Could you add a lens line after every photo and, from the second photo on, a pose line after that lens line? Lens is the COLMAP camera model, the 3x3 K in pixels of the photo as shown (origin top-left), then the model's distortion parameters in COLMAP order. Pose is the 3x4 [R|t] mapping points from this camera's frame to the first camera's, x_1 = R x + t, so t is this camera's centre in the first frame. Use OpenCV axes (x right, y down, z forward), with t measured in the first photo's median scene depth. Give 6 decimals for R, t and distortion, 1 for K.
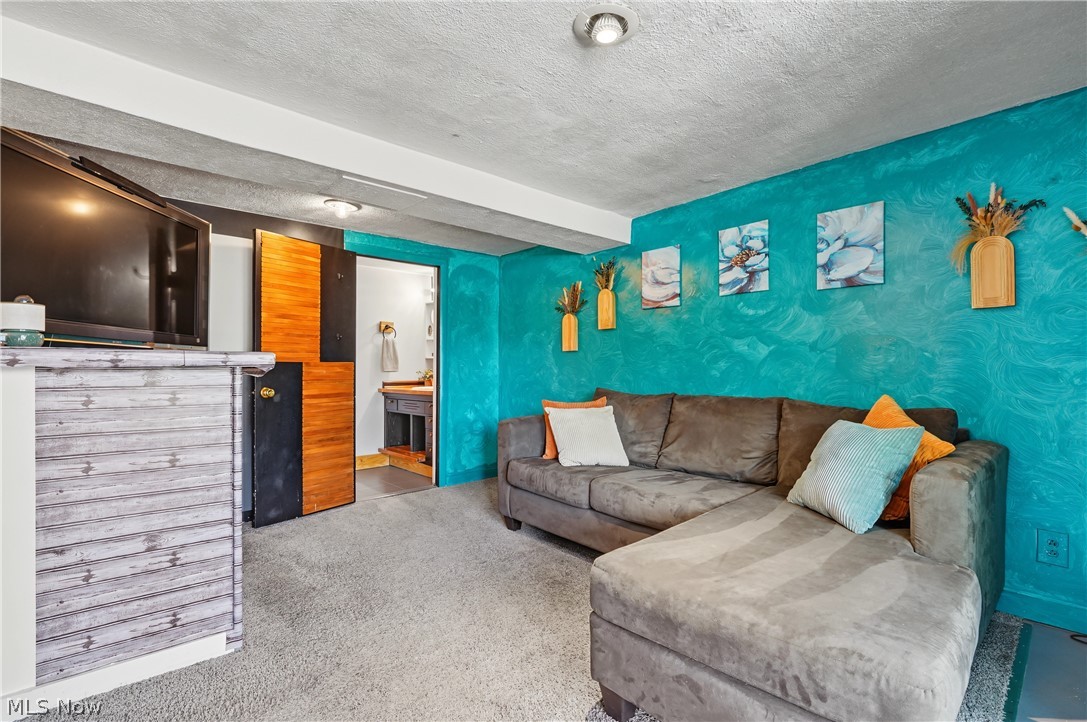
lens RADIAL K [[496.9, 0, 546.4], [0, 496.9, 366.6], [0, 0, 1]] dist [-0.010358, 0.001829]
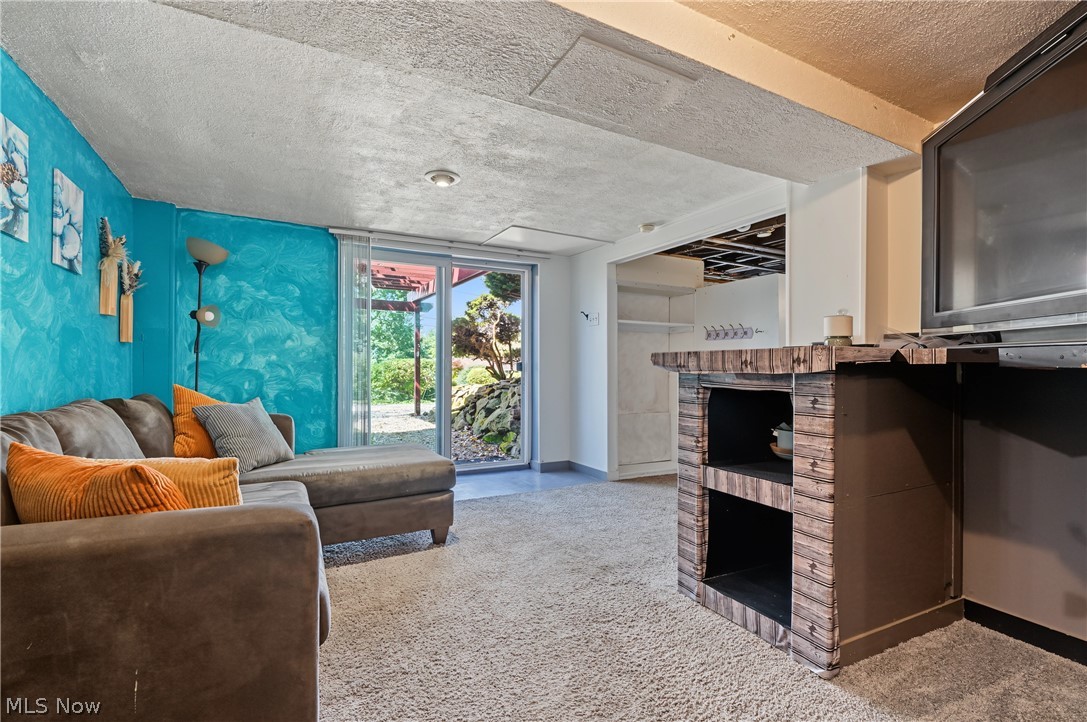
lens RADIAL K [[496.9, 0, 542.9], [0, 496.9, 364.9], [0, 0, 1]] dist [-0.010358, 0.001829]
pose [[-0.970334, -0.006705, 0.241677, -0.376746], [-0.008642, 0.999938, -0.006953, 0.006686], [-0.241616, -0.008835, -0.970332, 1.457824]]
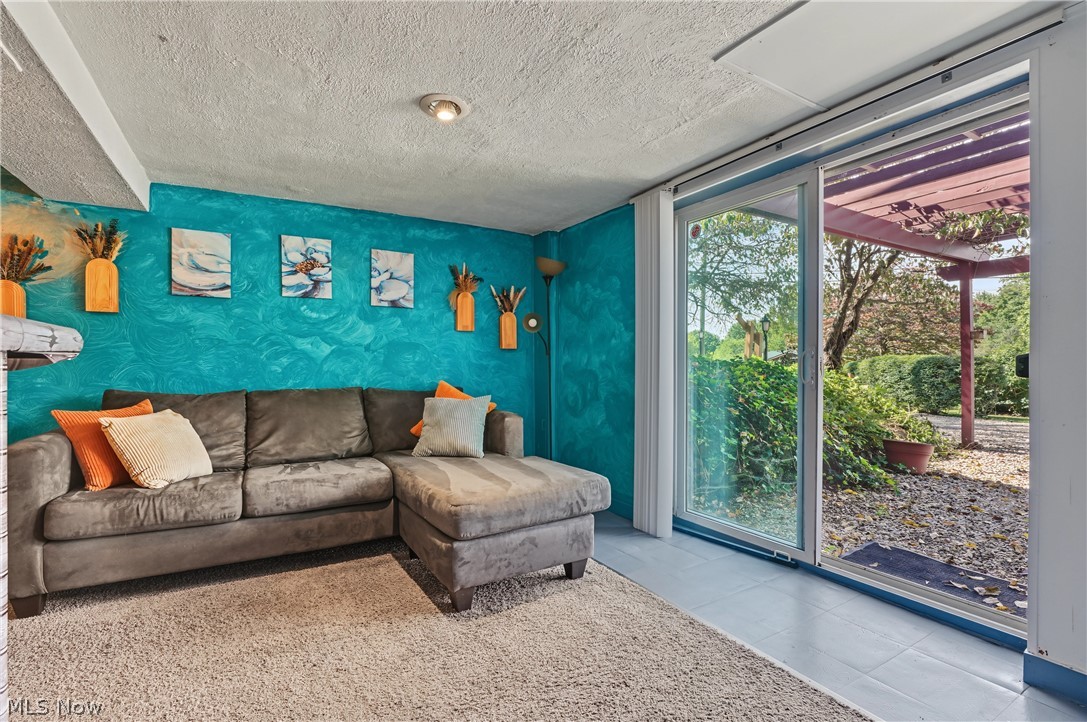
lens RADIAL K [[496.9, 0, 546.2], [0, 496.9, 364.1], [0, 0, 1]] dist [-0.010358, 0.001829]
pose [[0.200228, 0.001860, 0.979748, -0.619575], [-0.003120, 0.999994, -0.001261, 0.003286], [-0.979744, -0.002805, 0.200232, 0.248170]]
